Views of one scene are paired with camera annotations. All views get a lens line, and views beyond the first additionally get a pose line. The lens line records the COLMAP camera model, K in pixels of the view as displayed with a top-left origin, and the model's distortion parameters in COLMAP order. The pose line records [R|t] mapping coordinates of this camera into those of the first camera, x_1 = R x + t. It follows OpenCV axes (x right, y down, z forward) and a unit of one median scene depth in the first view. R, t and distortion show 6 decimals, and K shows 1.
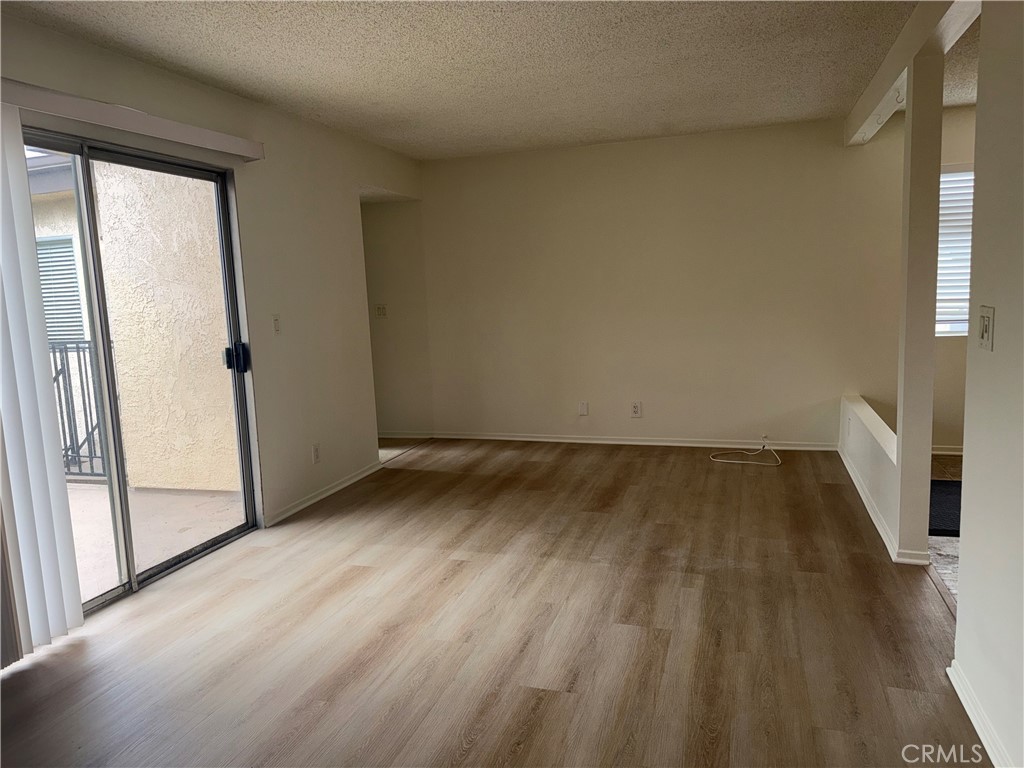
lens RADIAL K [[714.4, 0, 531.0], [0, 714.4, 384.0], [0, 0, 1]] dist [0.103436, -0.128031]
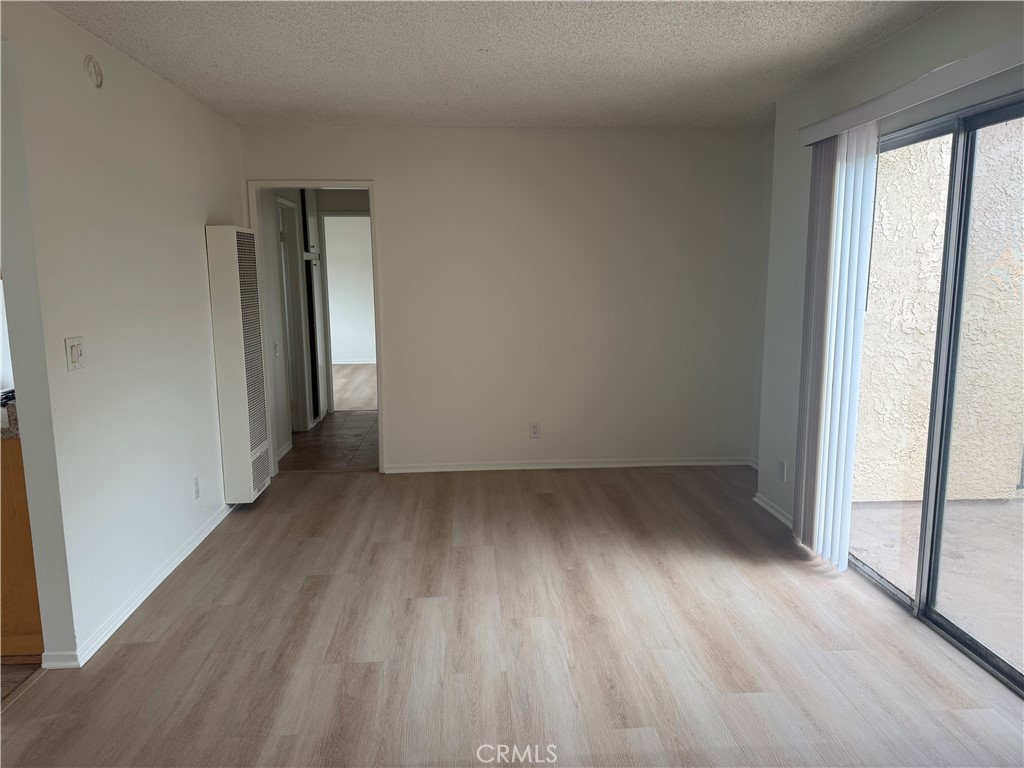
lens RADIAL K [[716.7, 0, 515.2], [0, 716.7, 381.4], [0, 0, 1]] dist [0.096951, -0.135893]
pose [[-0.934847, 0.105875, -0.338898, 0.224473], [0.001430, 0.955620, 0.294599, -0.293380], [0.355049, 0.274921, -0.893509, 1.721046]]
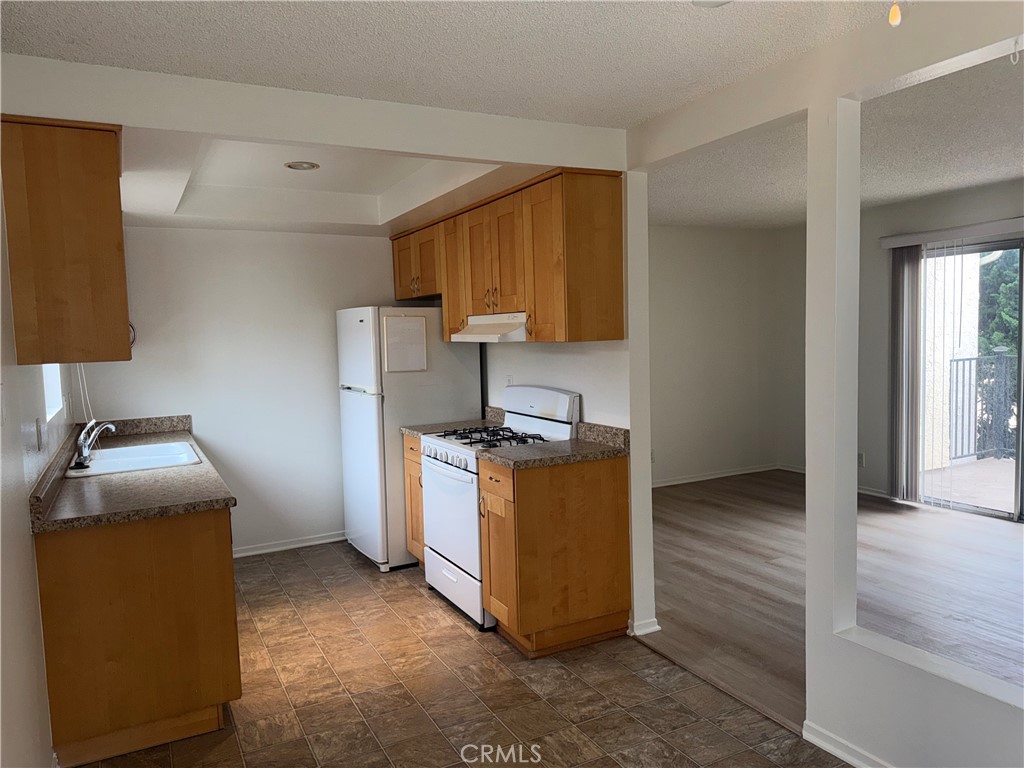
lens RADIAL K [[723.6, 0, 514.9], [0, 723.6, 376.6], [0, 0, 1]] dist [0.101328, -0.136697]
pose [[-0.700033, 0.108554, -0.705811, 1.445783], [-0.036492, 0.981649, 0.187172, -0.312626], [0.713177, 0.156783, -0.683225, 1.401530]]
